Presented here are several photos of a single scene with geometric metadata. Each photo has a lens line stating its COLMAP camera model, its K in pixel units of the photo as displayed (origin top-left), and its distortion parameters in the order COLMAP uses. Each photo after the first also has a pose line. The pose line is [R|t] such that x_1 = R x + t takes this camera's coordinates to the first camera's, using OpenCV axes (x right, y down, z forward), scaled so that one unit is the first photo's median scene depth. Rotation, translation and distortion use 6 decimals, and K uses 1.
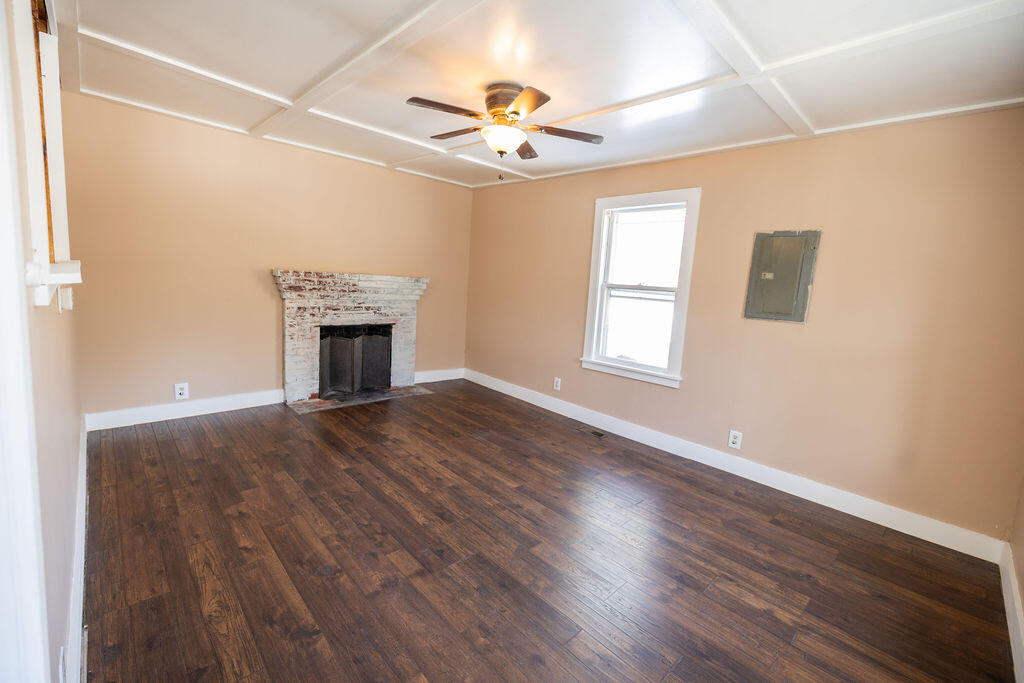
lens RADIAL K [[431.7, 0, 513.8], [0, 431.7, 336.1], [0, 0, 1]] dist [0.001932, -0.000180]
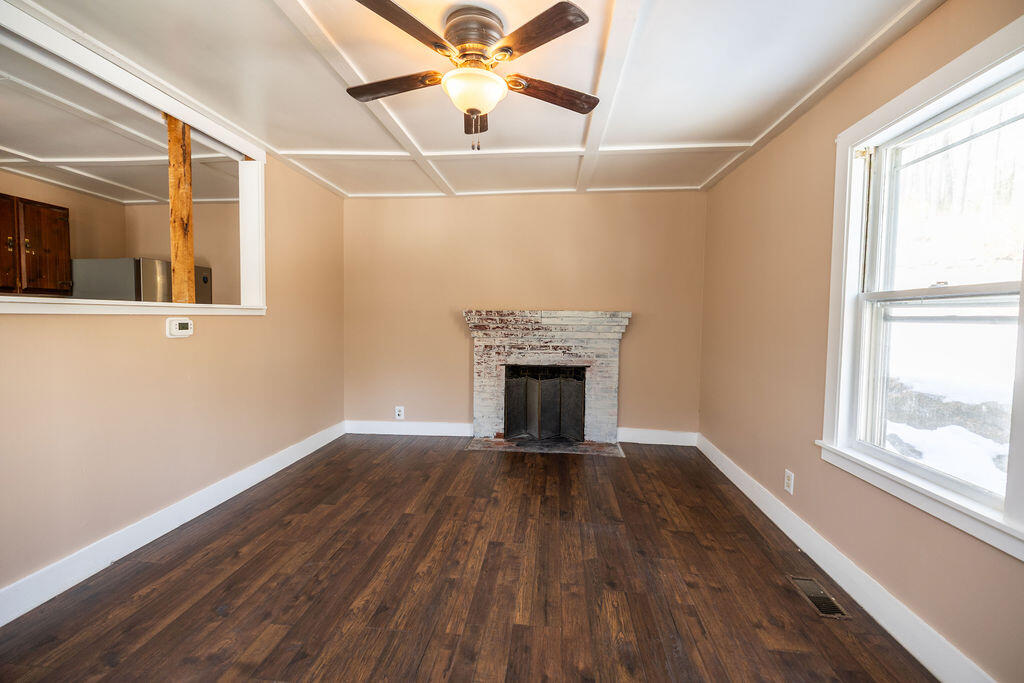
lens RADIAL K [[430.6, 0, 512.0], [0, 430.6, 341.5], [0, 0, 1]] dist [0.004428, 0.000304]
pose [[0.640886, -0.013981, -0.767508, 0.329093], [-0.067765, 0.994900, -0.074709, -0.003690], [0.764639, 0.099890, 0.636671, 0.385621]]
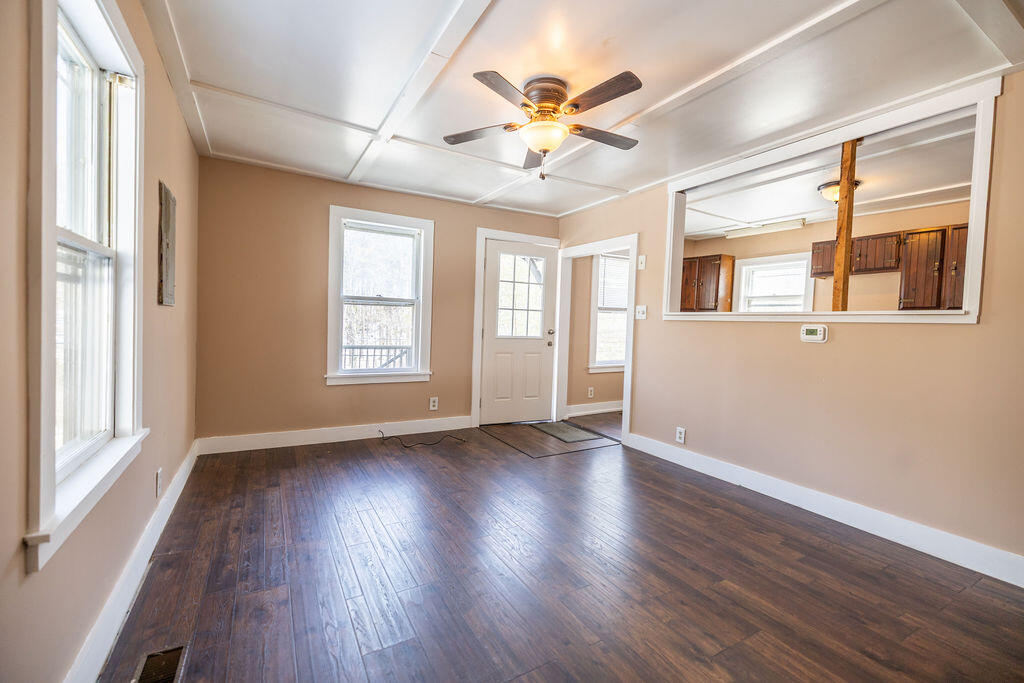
lens RADIAL K [[423.0, 0, 508.0], [0, 423.0, 335.5], [0, 0, 1]] dist [0.001160, -0.000086]
pose [[-0.963656, -0.107442, 0.244589, -0.130253], [-0.067152, 0.983583, 0.167495, -0.111977], [-0.258569, 0.144983, -0.955051, 1.170609]]
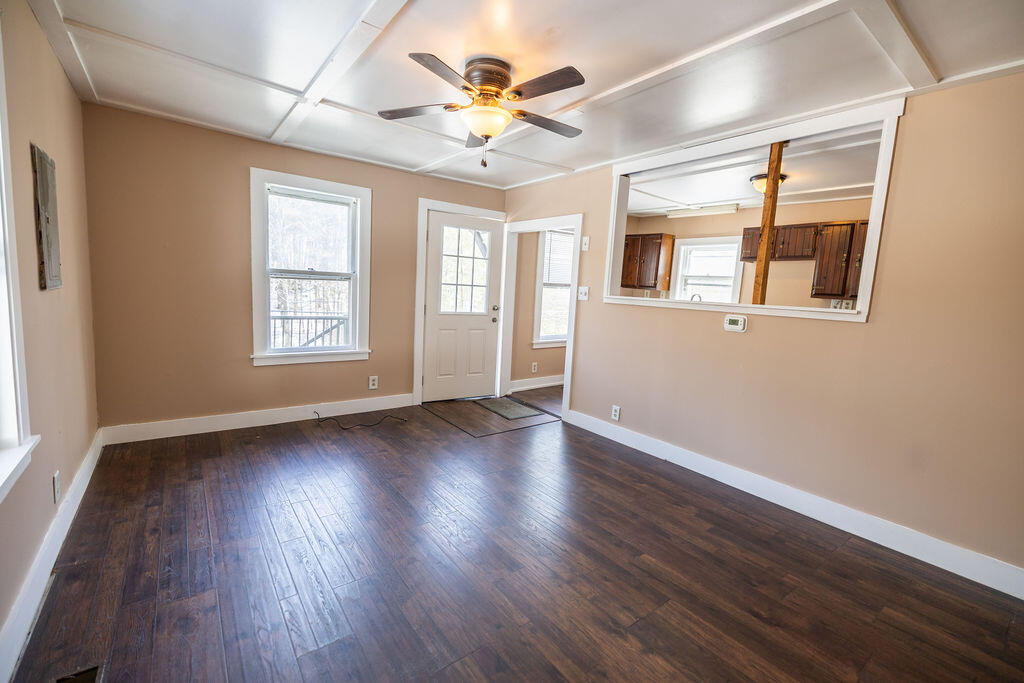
lens RADIAL K [[431.7, 0, 513.8], [0, 431.7, 336.1], [0, 0, 1]] dist [0.001932, -0.000180]
pose [[-0.985908, -0.133071, 0.101380, -0.136821], [-0.105512, 0.964910, 0.240448, -0.151313], [-0.129819, 0.226362, -0.965353, 1.171068]]
